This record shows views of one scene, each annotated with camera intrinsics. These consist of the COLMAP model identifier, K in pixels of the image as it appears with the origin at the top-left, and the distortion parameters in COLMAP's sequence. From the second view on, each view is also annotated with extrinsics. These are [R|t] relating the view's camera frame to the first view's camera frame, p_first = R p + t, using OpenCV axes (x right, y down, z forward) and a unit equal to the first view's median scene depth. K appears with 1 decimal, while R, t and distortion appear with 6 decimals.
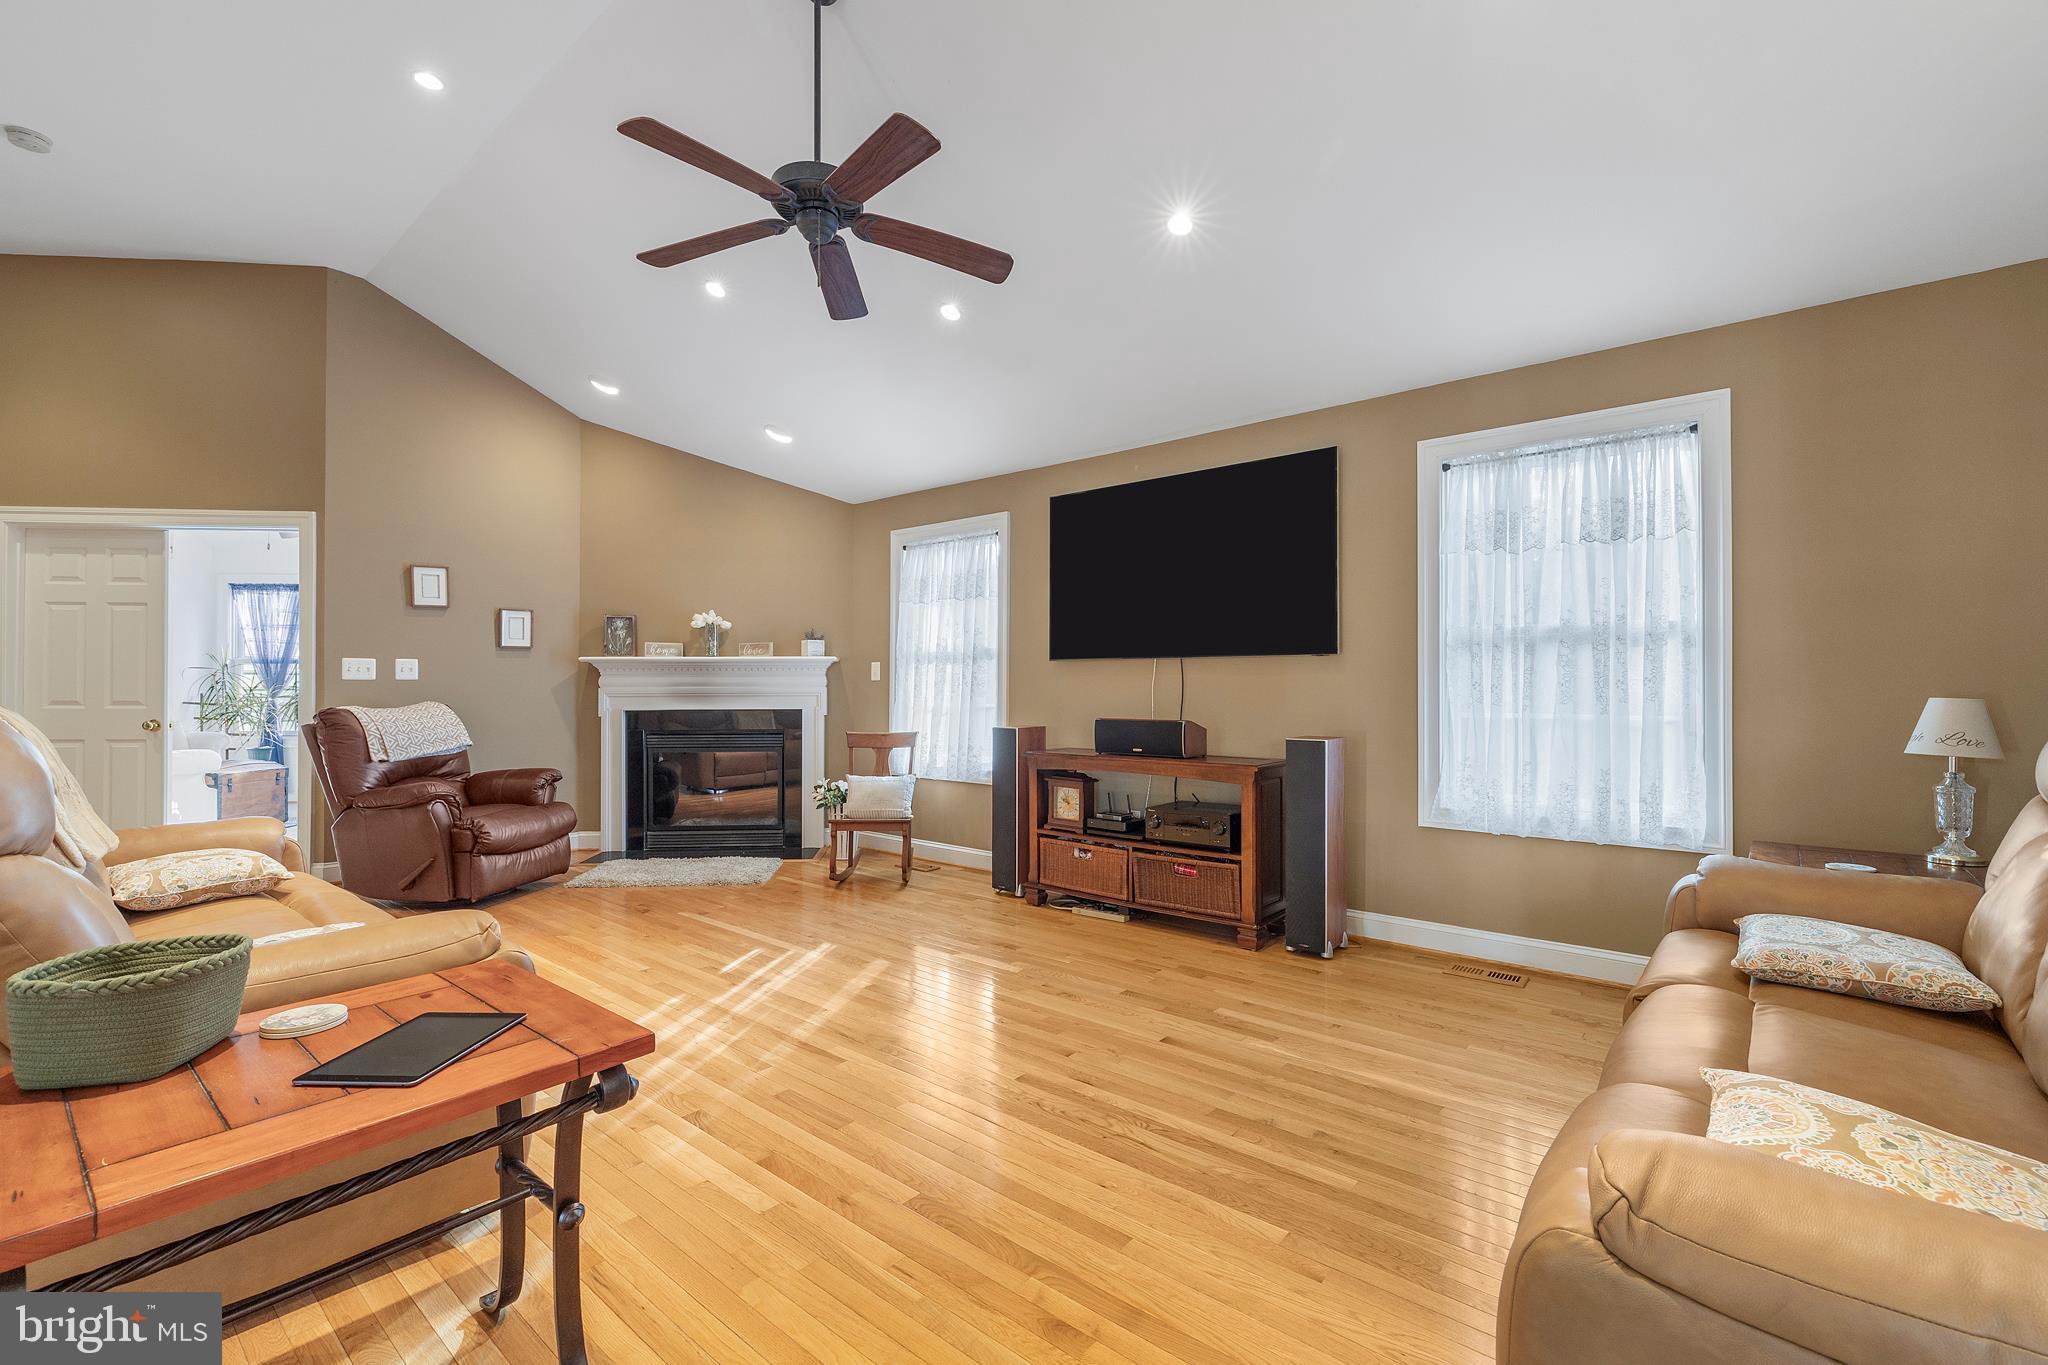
lens RADIAL K [[880.2, 0, 1011.1], [0, 880.2, 682.8], [0, 0, 1]] dist [-0.001003, 0.001990]
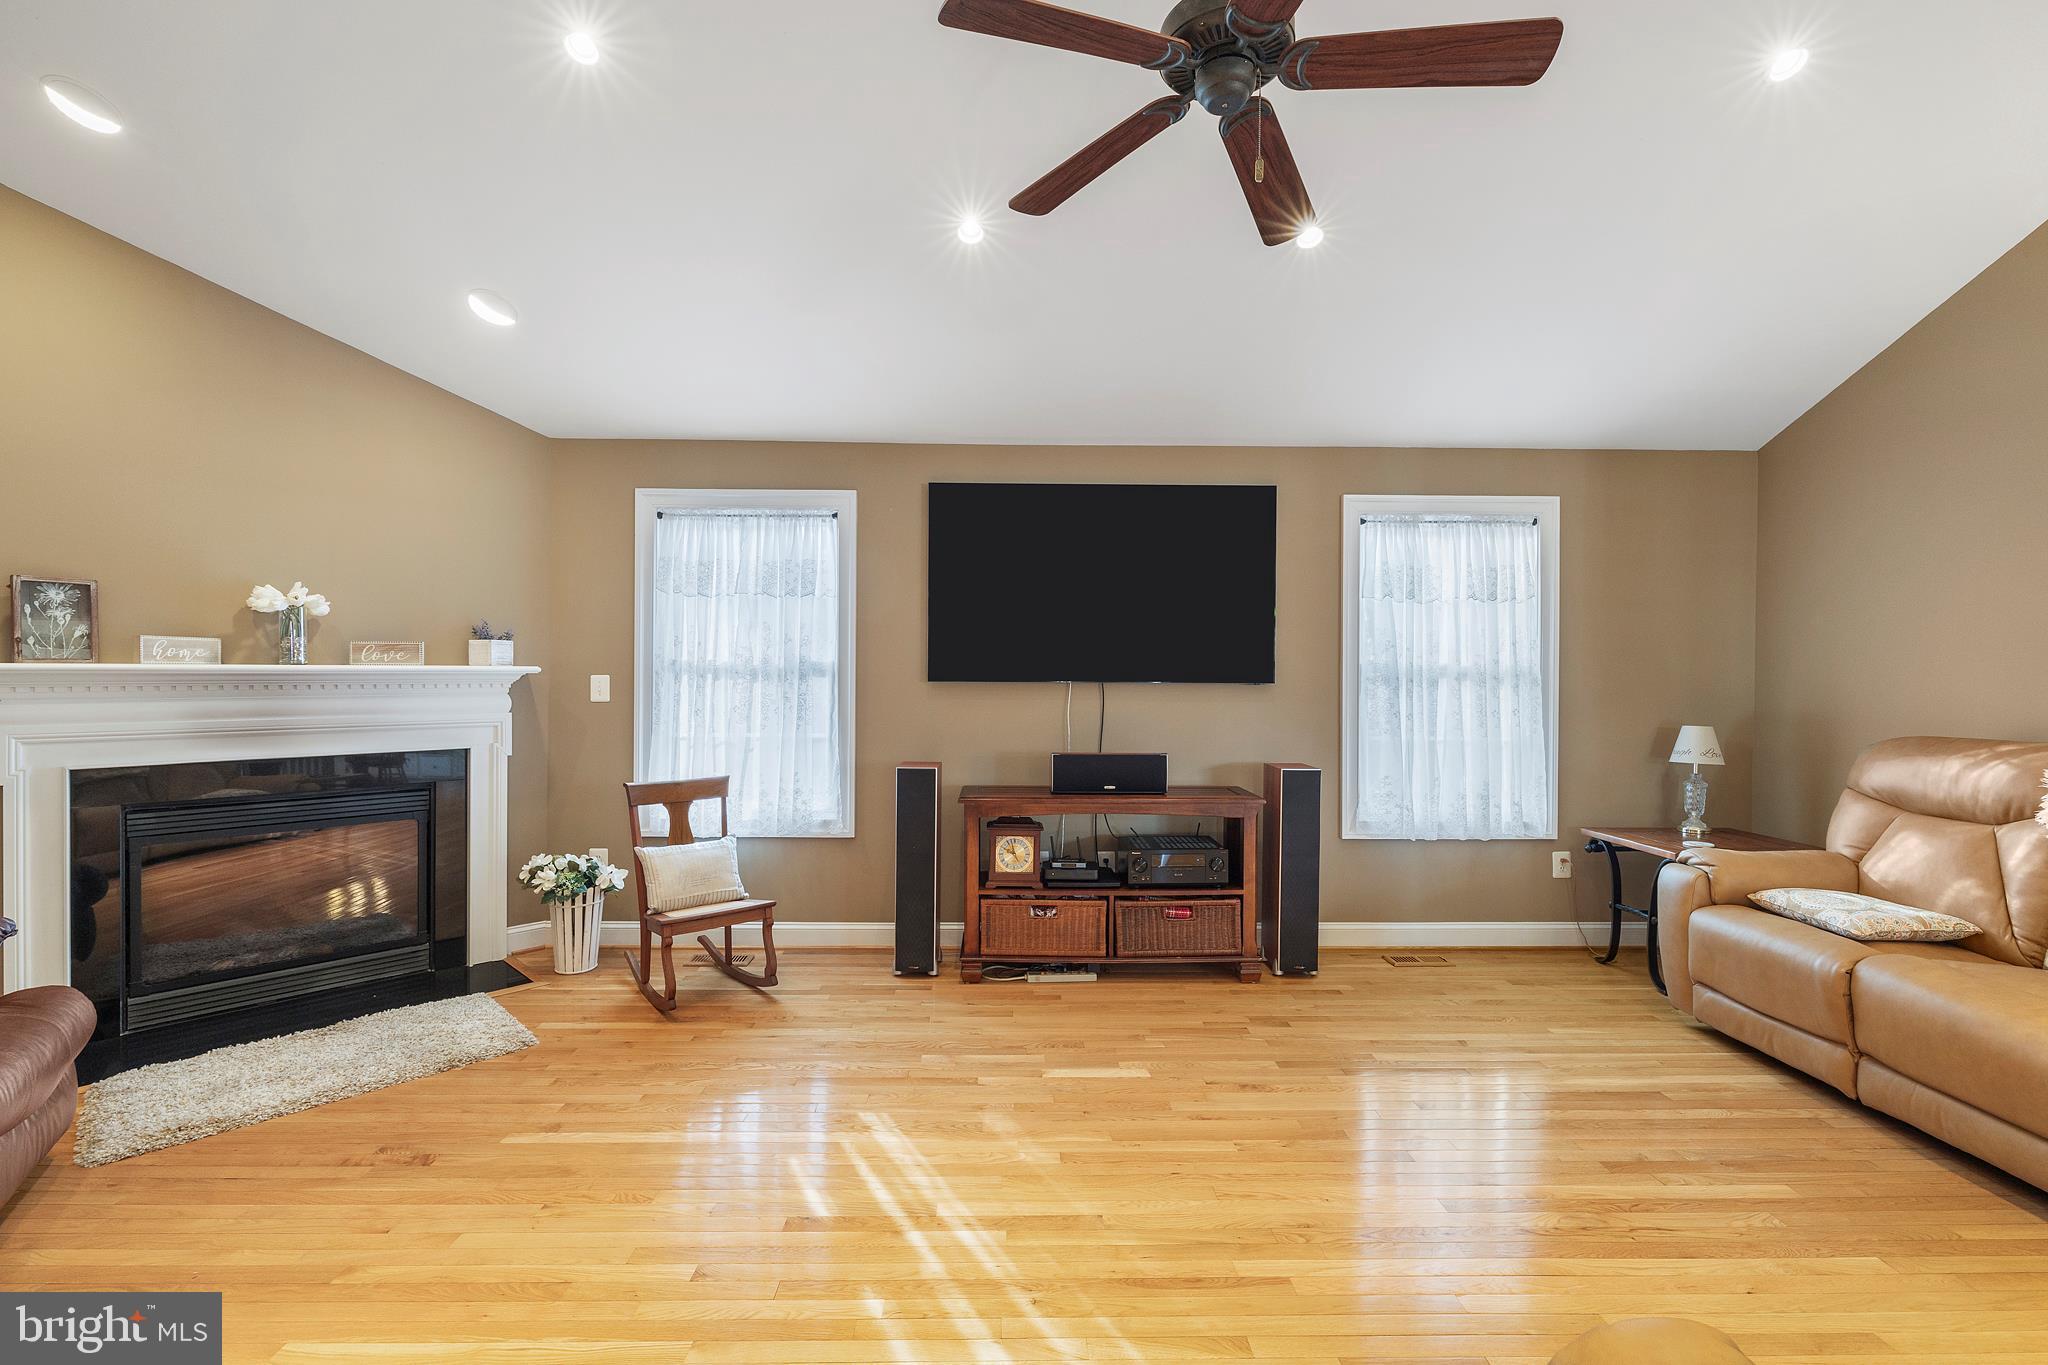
lens RADIAL K [[880.2, 0, 1017.3], [0, 880.2, 683.0], [0, 0, 1]] dist [-0.001003, 0.001990]
pose [[0.750927, -0.001733, 0.660382, -0.552136], [-0.008409, 0.999890, 0.012185, -0.043264], [-0.660331, -0.014703, 0.750831, 0.407610]]
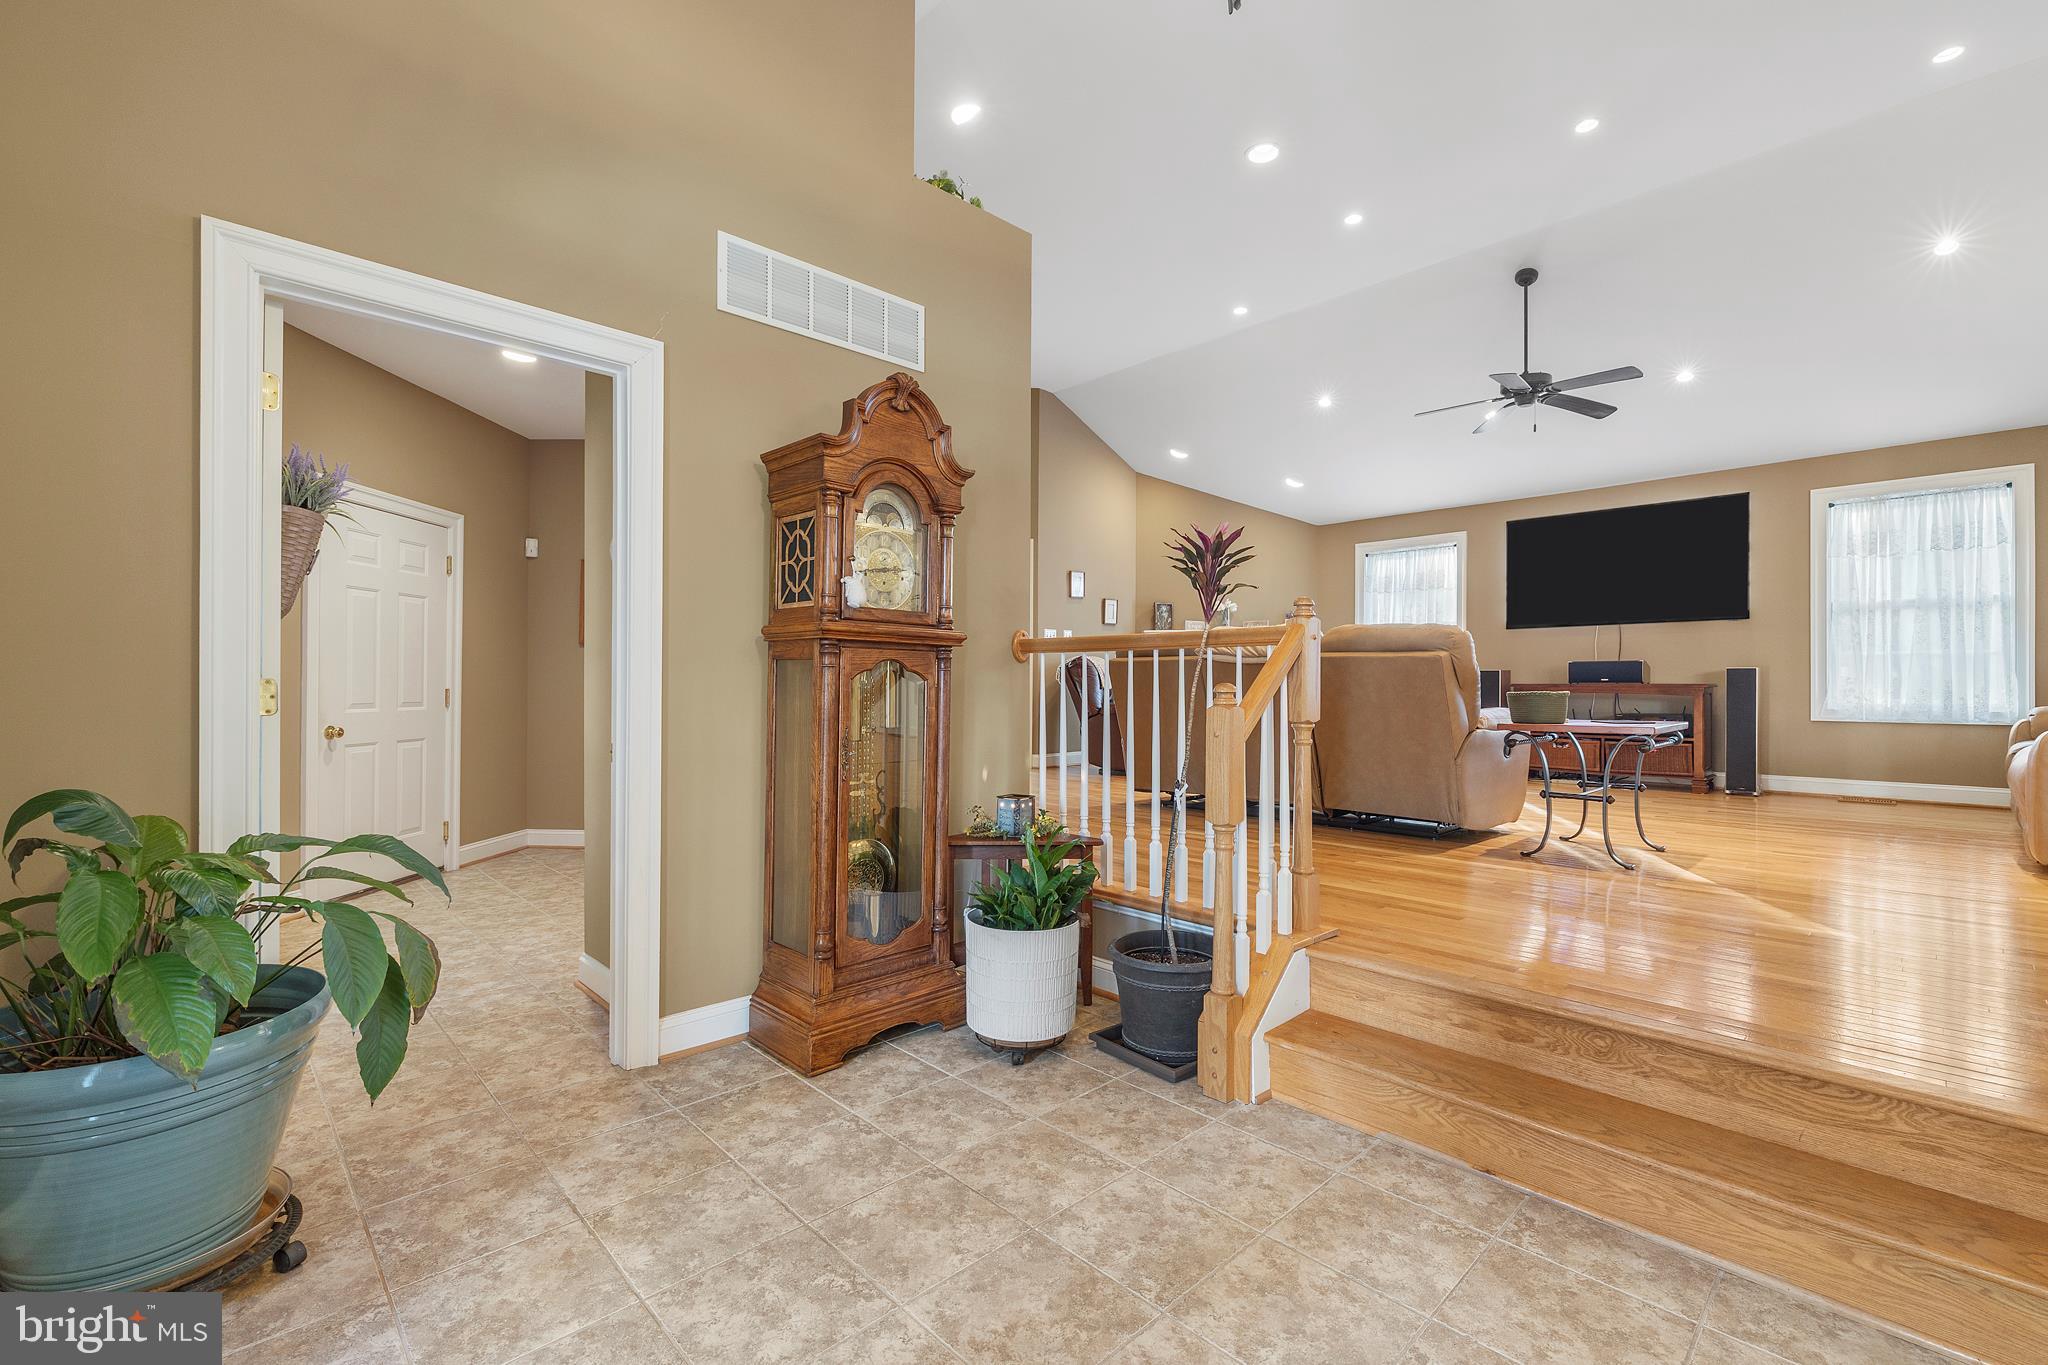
lens RADIAL K [[880.2, 0, 1020.1], [0, 880.2, 683.7], [0, 0, 1]] dist [-0.001003, 0.001990]
pose [[0.994412, -0.000041, -0.105569, -0.799345], [0.000637, 0.999984, 0.005615, 0.076888], [0.105568, -0.005651, 0.994396, -0.767008]]
